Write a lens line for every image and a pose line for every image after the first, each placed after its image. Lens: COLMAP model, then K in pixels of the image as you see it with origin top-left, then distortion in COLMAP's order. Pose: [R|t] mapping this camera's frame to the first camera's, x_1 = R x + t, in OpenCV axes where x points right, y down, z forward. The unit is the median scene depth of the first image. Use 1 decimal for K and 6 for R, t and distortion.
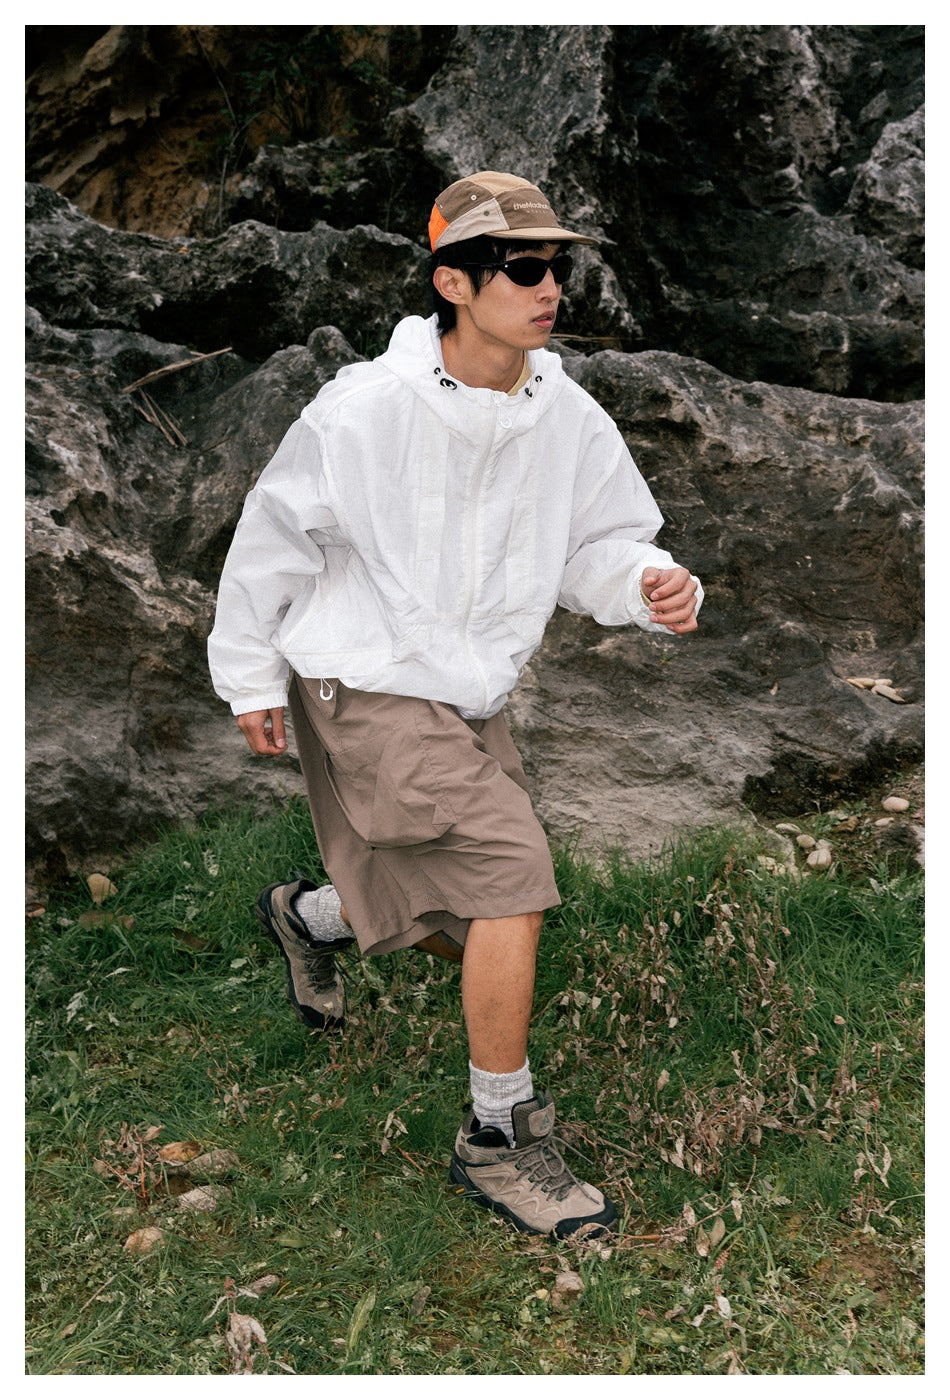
lens RADIAL K [[1359.8, 0, 468.3], [0, 1359.8, 704.7], [0, 0, 1]] dist [0.009610, -0.013091]
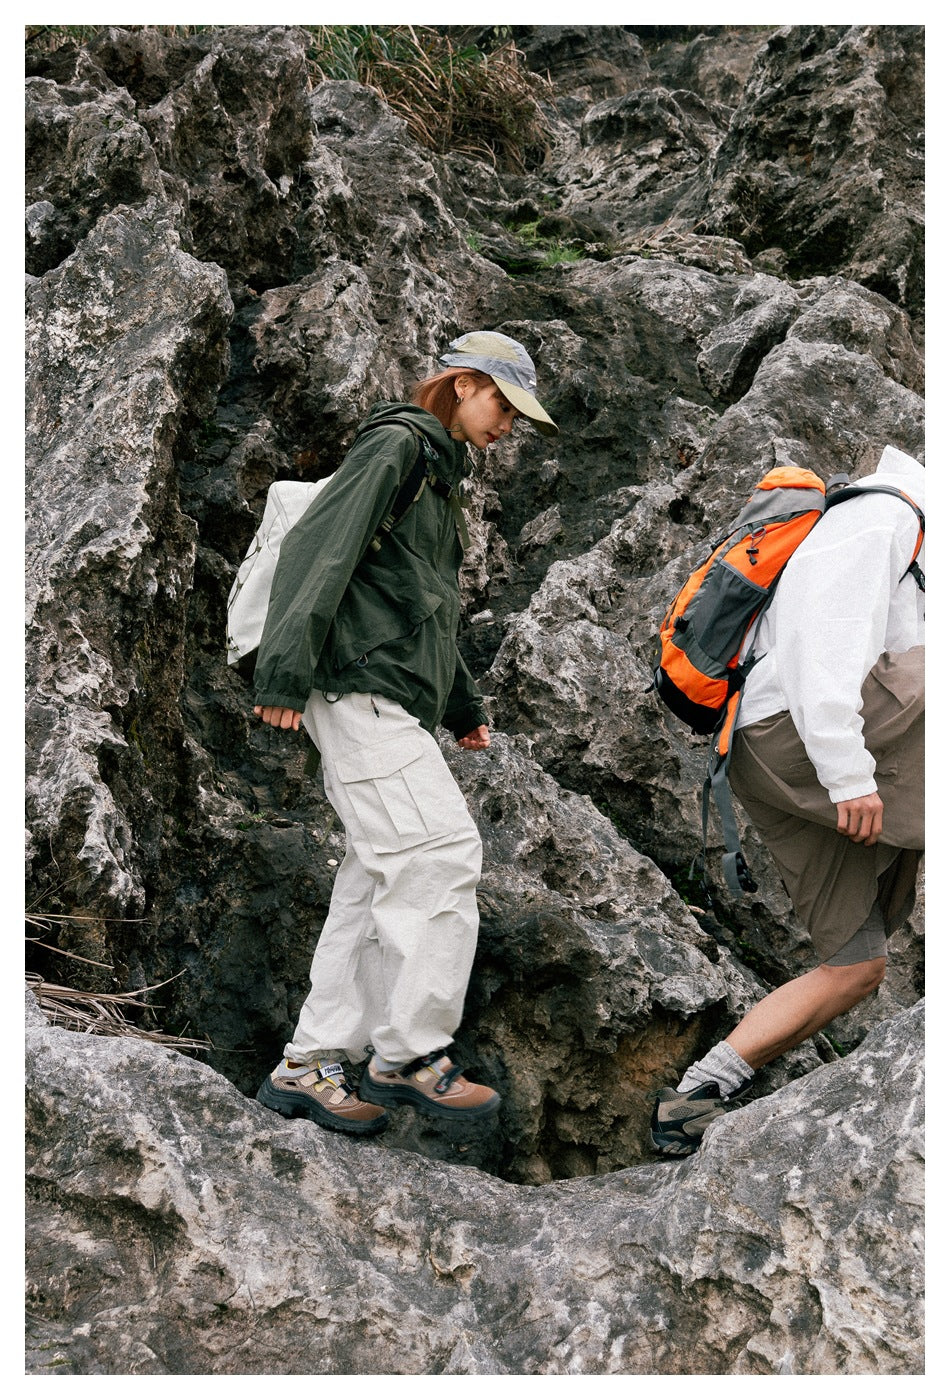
lens RADIAL K [[1625.7, 0, 423.0], [0, 1625.7, 699.9], [0, 0, 1]] dist [-0.009342, -0.024557]
pose [[0.957197, 0.158446, 0.242215, 0.054337], [-0.123603, 0.980477, -0.152925, -0.257615], [-0.261716, 0.116441, 0.958095, 0.248544]]
